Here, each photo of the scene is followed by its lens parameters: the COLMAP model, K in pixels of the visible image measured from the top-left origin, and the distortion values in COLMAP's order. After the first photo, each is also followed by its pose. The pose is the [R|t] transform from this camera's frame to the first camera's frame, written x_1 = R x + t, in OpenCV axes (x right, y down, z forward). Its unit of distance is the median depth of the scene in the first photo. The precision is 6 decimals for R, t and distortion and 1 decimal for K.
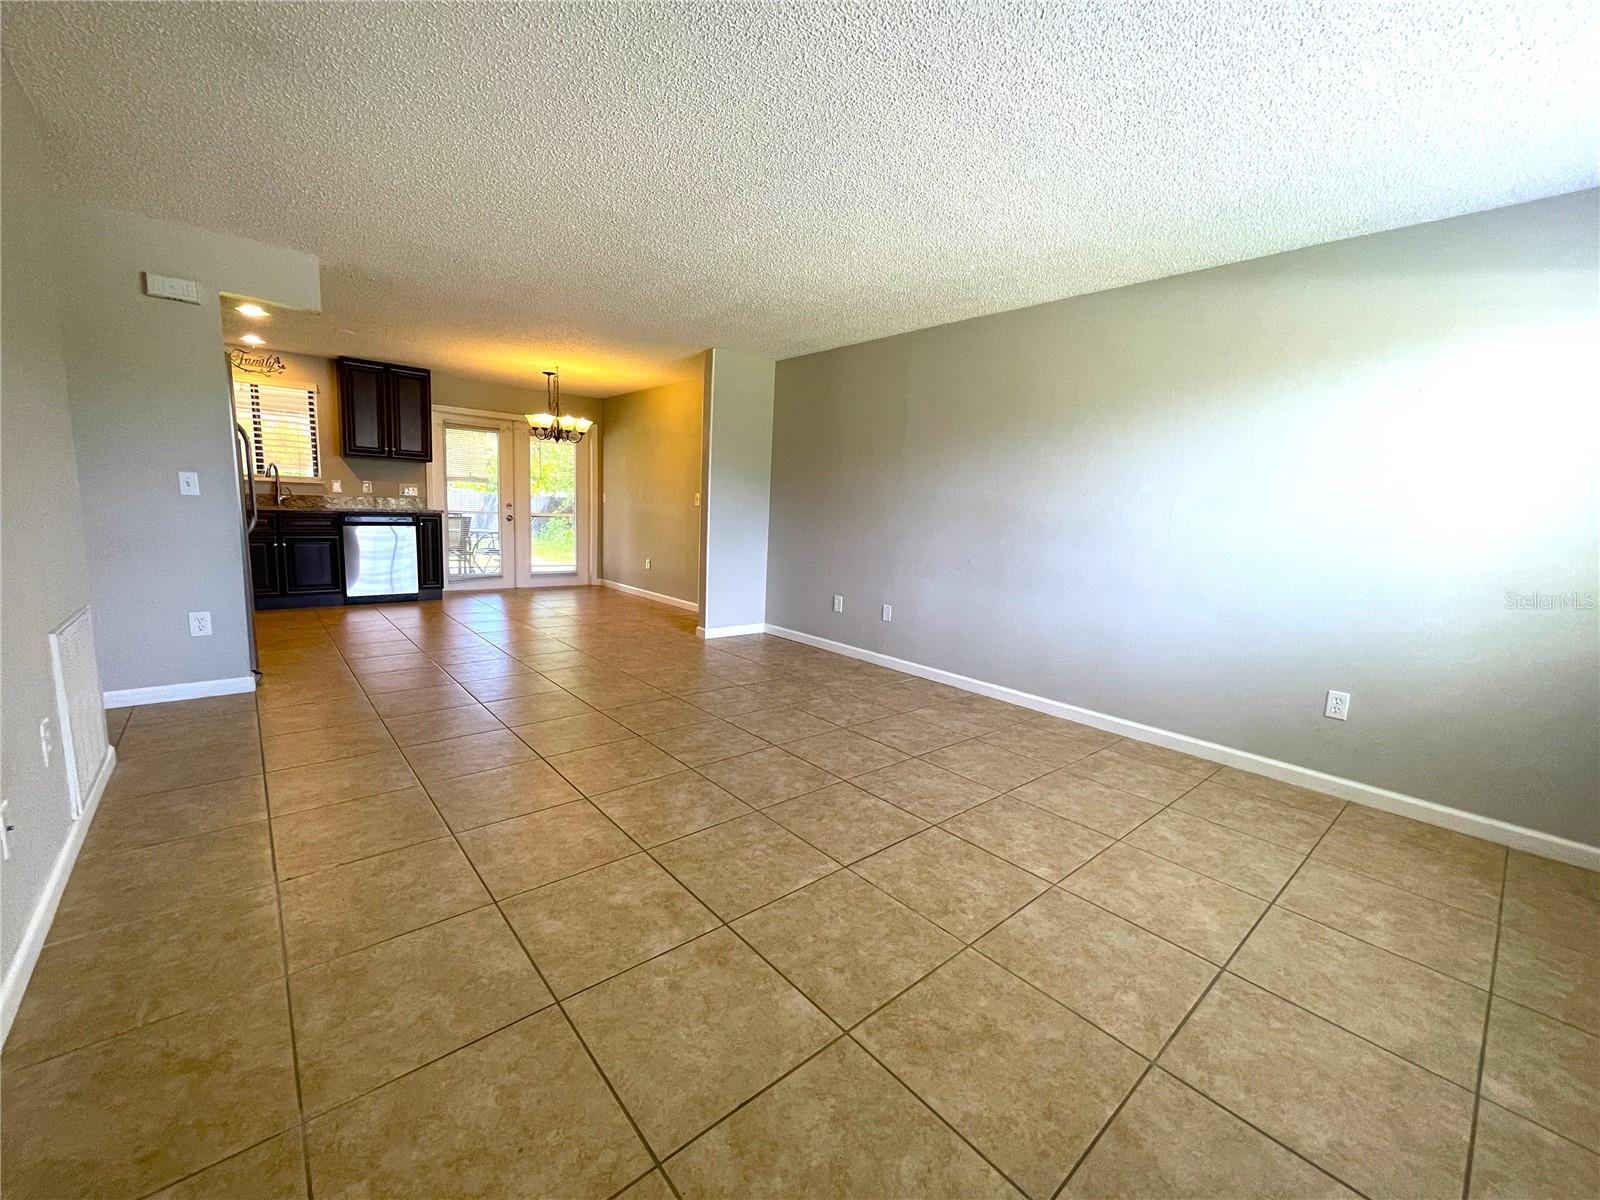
lens RADIAL K [[645.7, 0, 794.1], [0, 645.7, 598.4], [0, 0, 1]] dist [-0.000767, 0.000020]
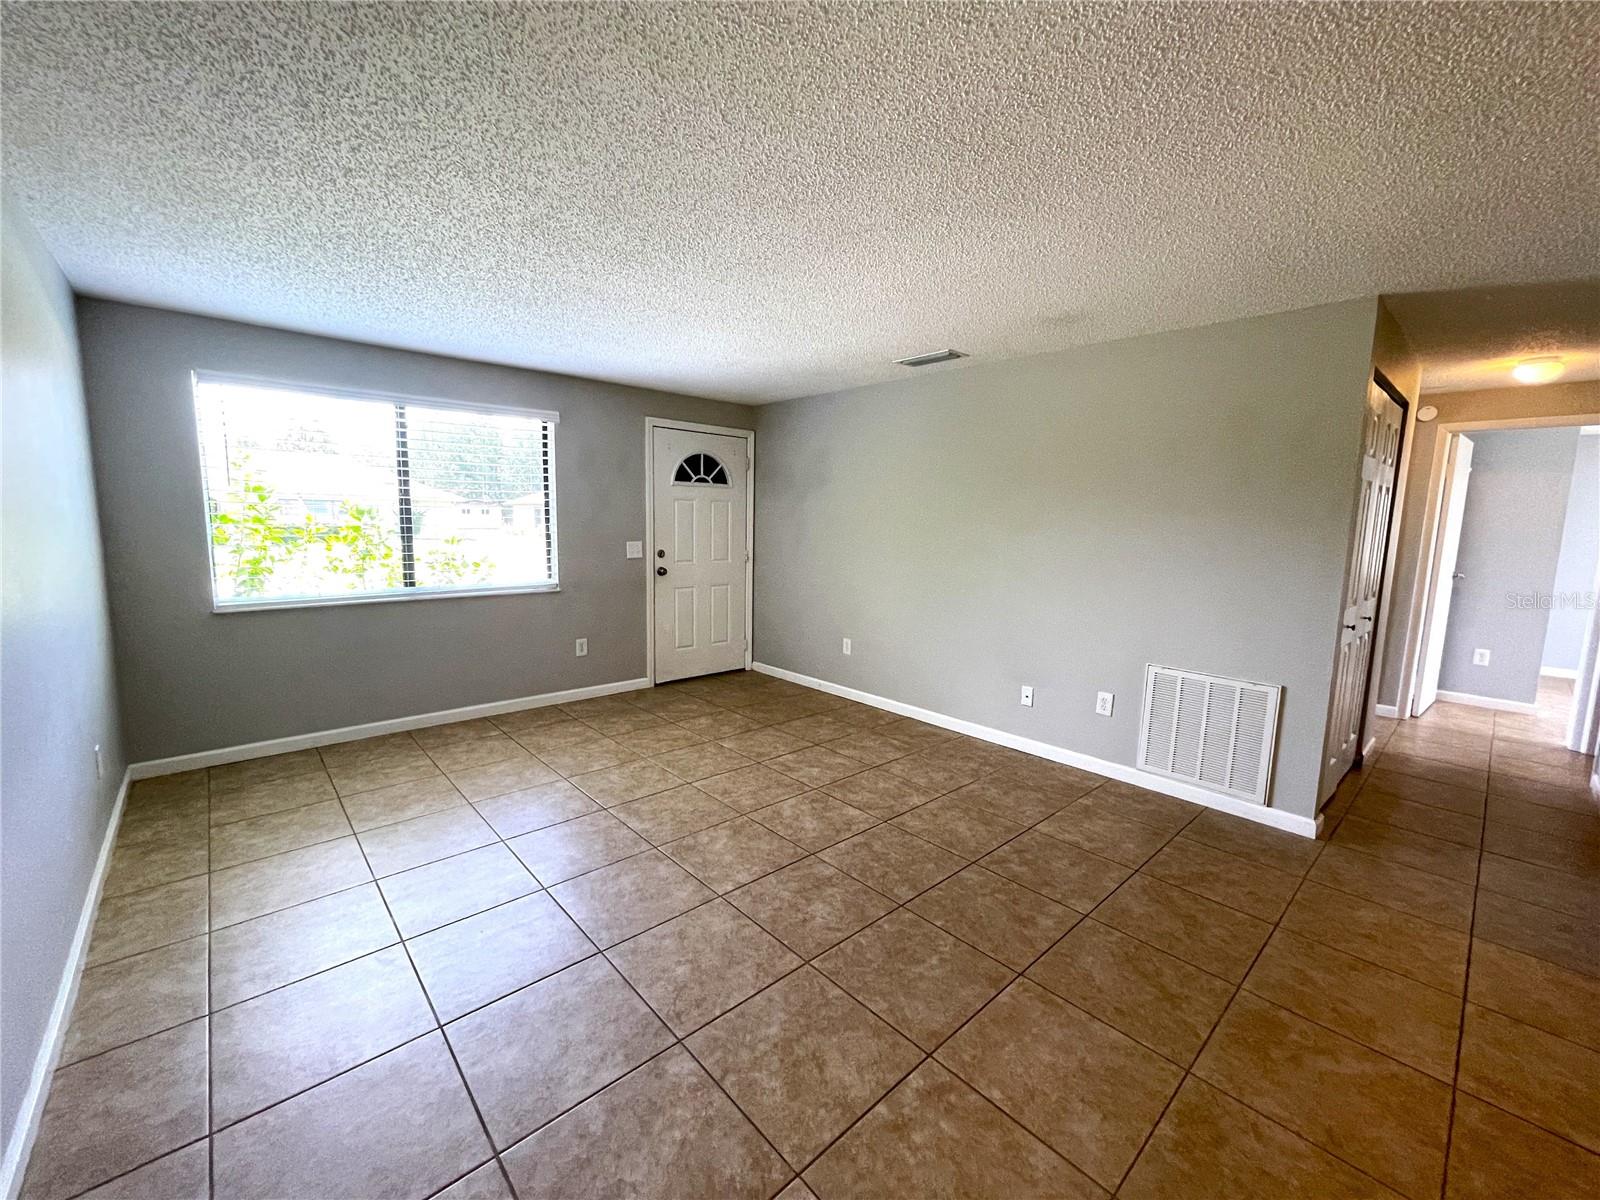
lens RADIAL K [[645.7, 0, 794.1], [0, 645.7, 598.4], [0, 0, 1]] dist [-0.000767, 0.000020]
pose [[-0.997509, -0.062823, -0.032084, -0.035445], [-0.069140, 0.960915, 0.268070, -0.166834], [0.013989, 0.269620, -0.962865, 0.842176]]
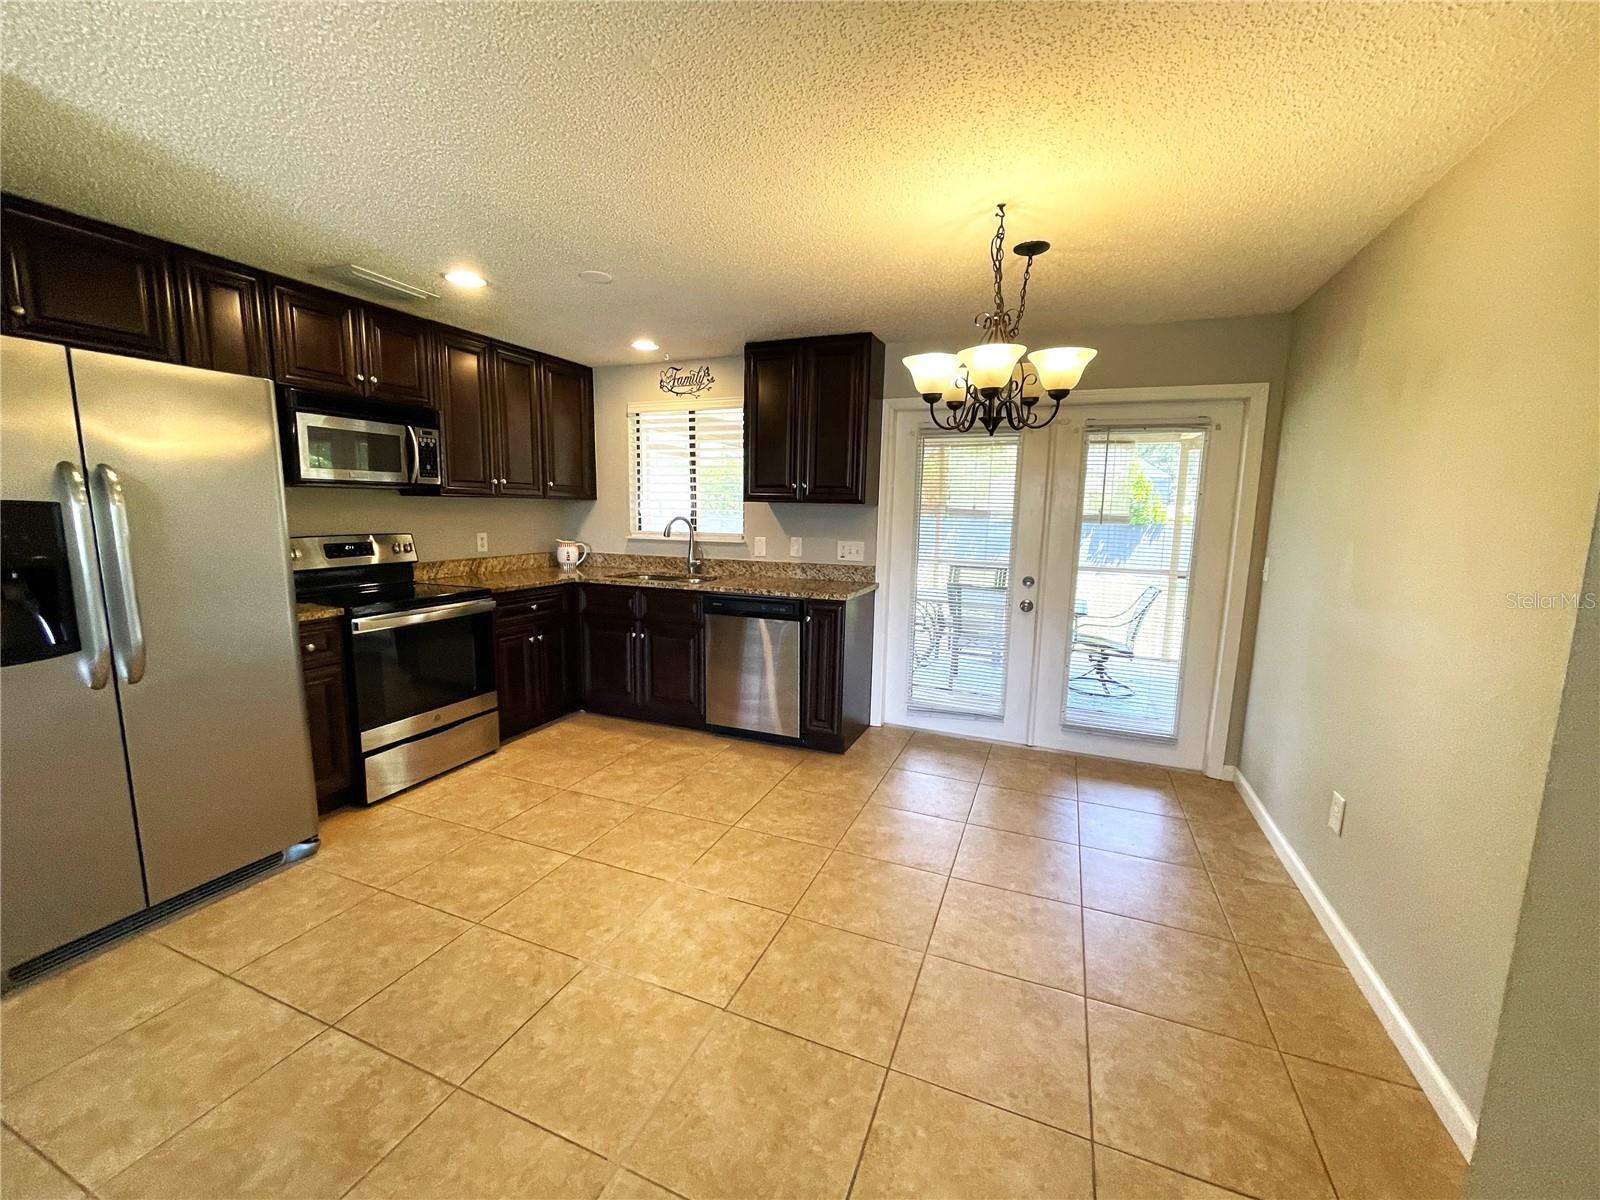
lens RADIAL K [[645.7, 0, 794.1], [0, 645.7, 598.4], [0, 0, 1]] dist [-0.000767, 0.000020]
pose [[0.451499, 0.088820, -0.887840, -0.106387], [-0.126550, 0.991349, 0.034819, -0.159866], [0.883252, 0.096635, 0.458833, 0.787665]]
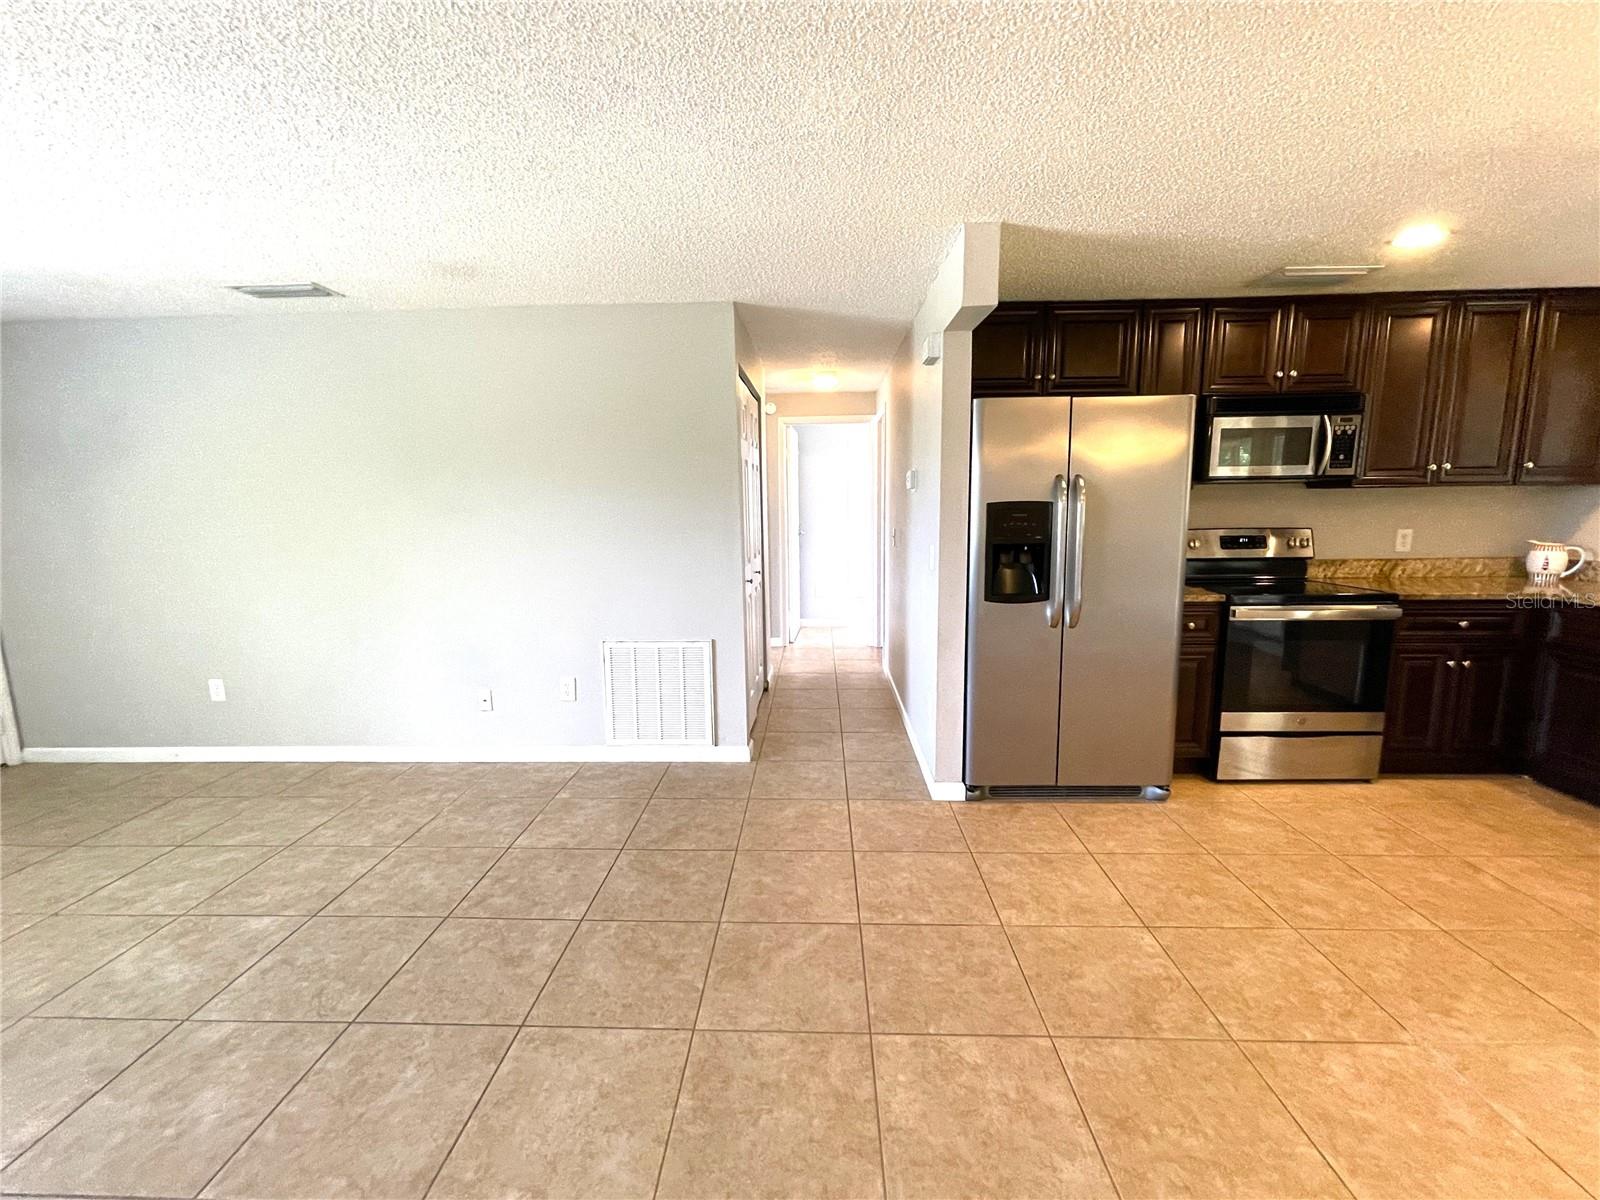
lens RADIAL K [[670.7, 0, 791.3], [0, 670.7, 597.6], [0, 0, 1]] dist [-0.000677, 0.000206]
pose [[-0.682134, 0.070561, -0.727815, -0.052933], [-0.122293, 0.970306, 0.208688, -0.161638], [0.720928, 0.231360, -0.653250, 0.813290]]
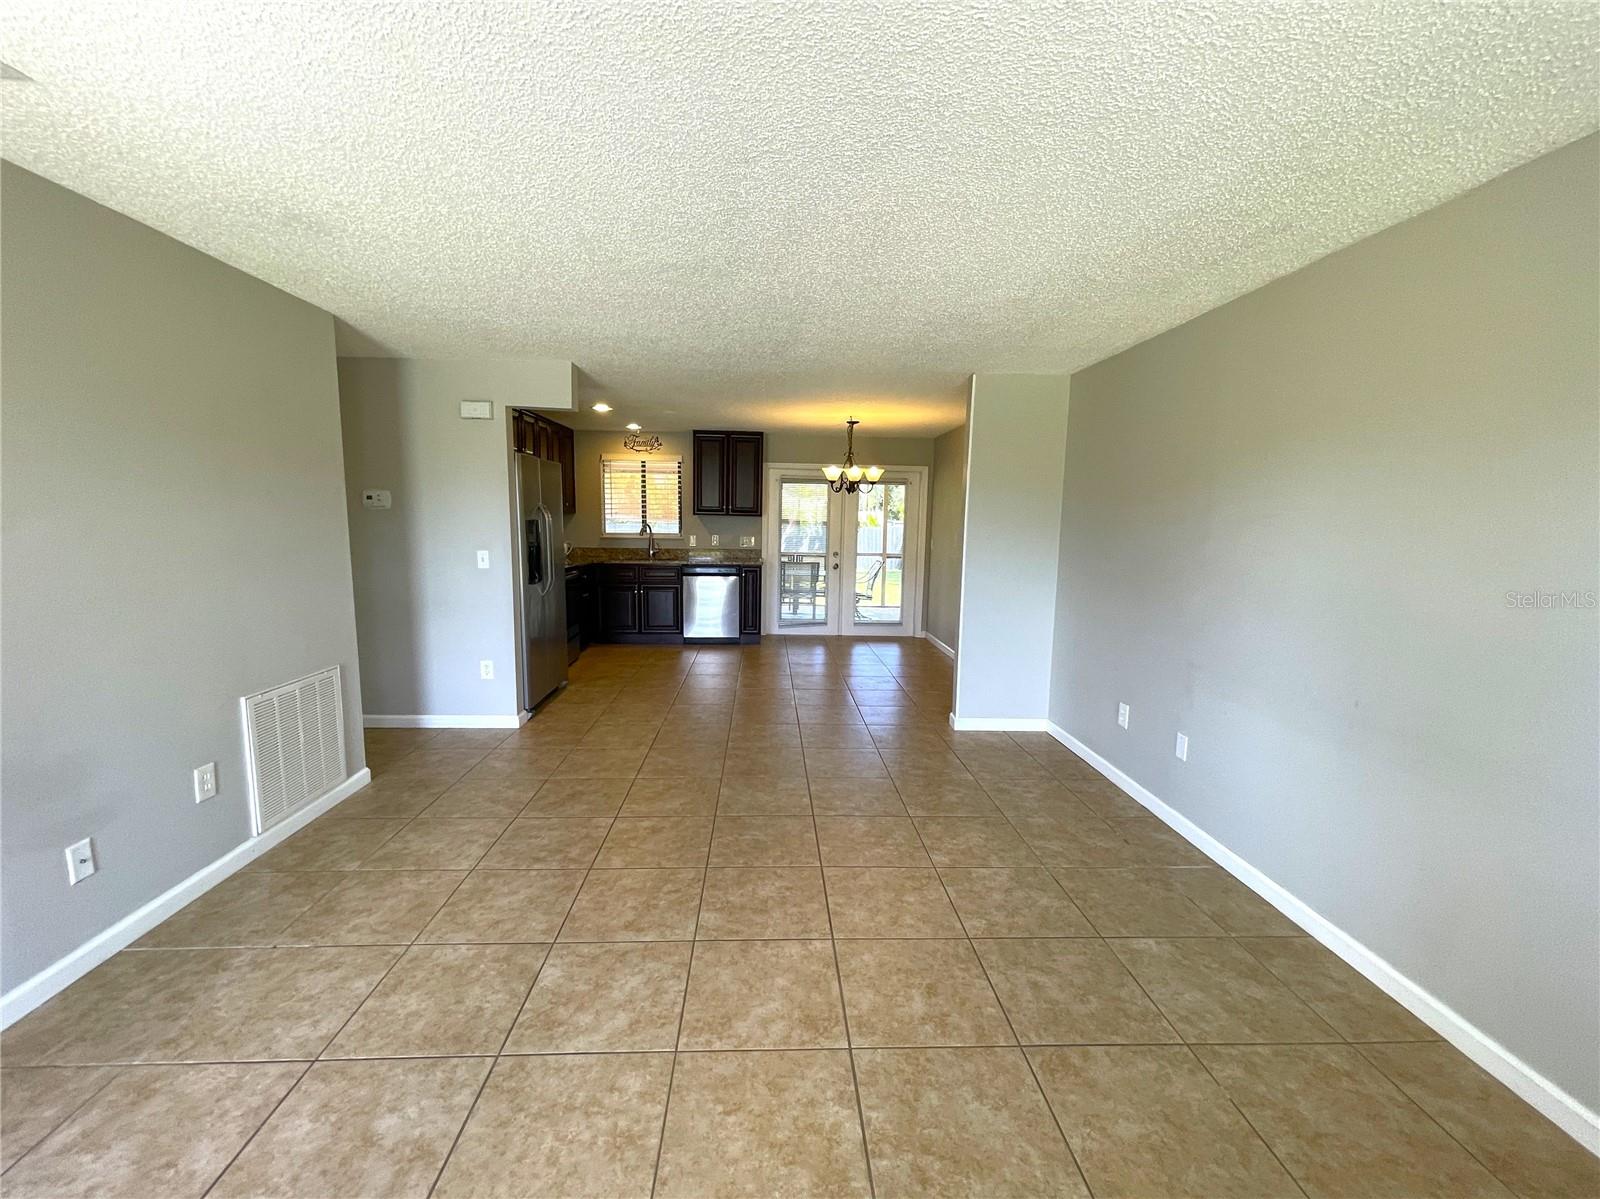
lens RADIAL K [[665.7, 0, 795.1], [0, 665.7, 597.5], [0, 0, 1]] dist [-0.002634, -0.000323]
pose [[0.785925, 0.043438, -0.616794, 0.190753], [-0.070811, 0.997289, -0.019993, -0.065693], [0.614254, 0.059389, 0.786871, 0.192057]]
